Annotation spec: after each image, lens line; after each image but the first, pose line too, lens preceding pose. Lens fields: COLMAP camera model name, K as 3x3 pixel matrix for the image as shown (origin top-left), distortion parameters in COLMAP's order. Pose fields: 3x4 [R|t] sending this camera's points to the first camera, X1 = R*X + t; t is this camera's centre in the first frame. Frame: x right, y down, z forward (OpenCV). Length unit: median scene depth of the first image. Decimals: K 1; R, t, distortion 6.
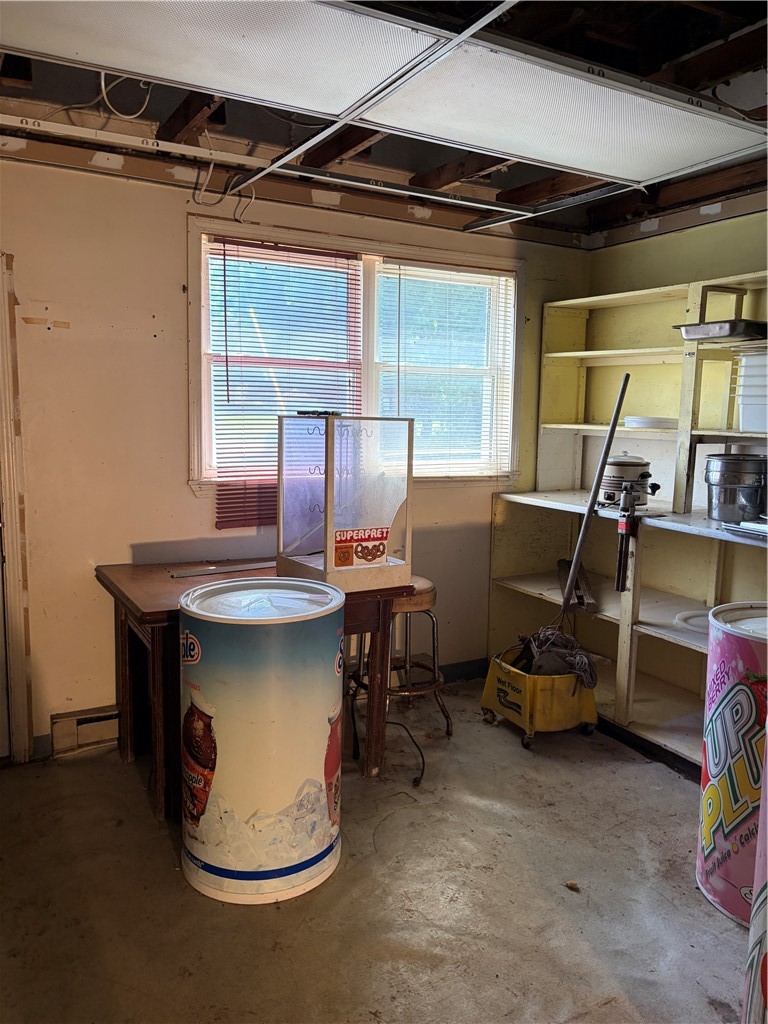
lens RADIAL K [[774.2, 0, 384.2], [0, 774.2, 515.1], [0, 0, 1]] dist [0.006744, 0.002638]
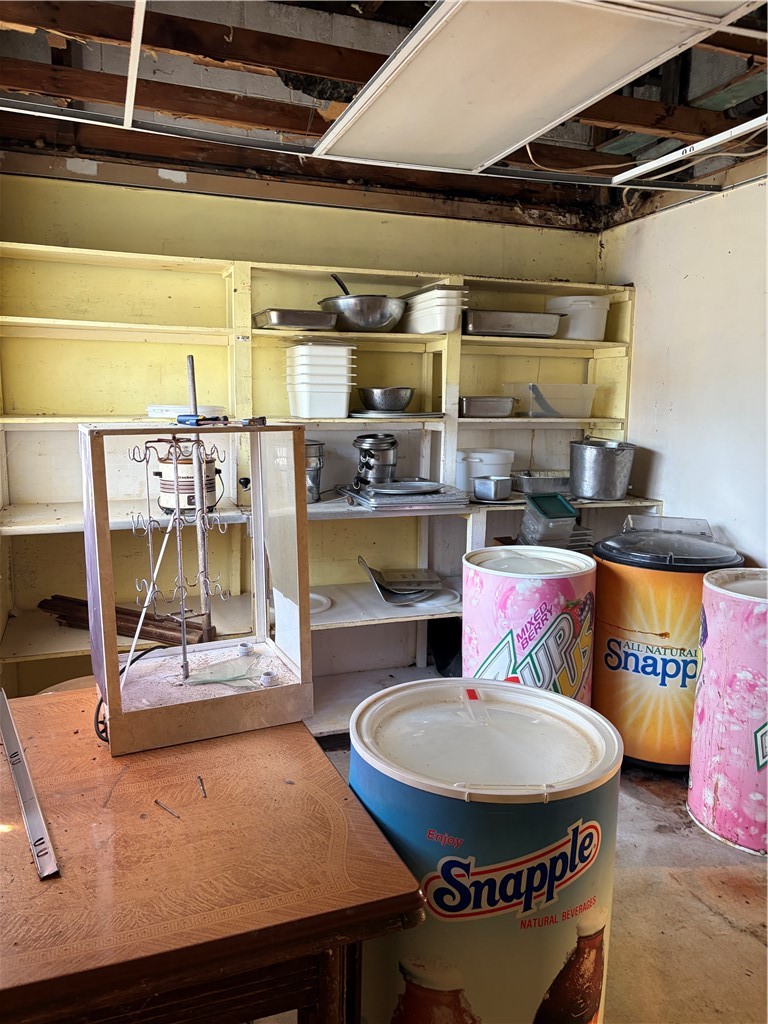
lens RADIAL K [[774.2, 0, 385.1], [0, 774.2, 509.2], [0, 0, 1]] dist [0.006744, 0.002638]
pose [[0.147306, -0.162018, 0.975731, -0.665585], [0.132313, 0.980854, 0.142893, -0.143815], [-0.980201, 0.108053, 0.165923, 0.871019]]
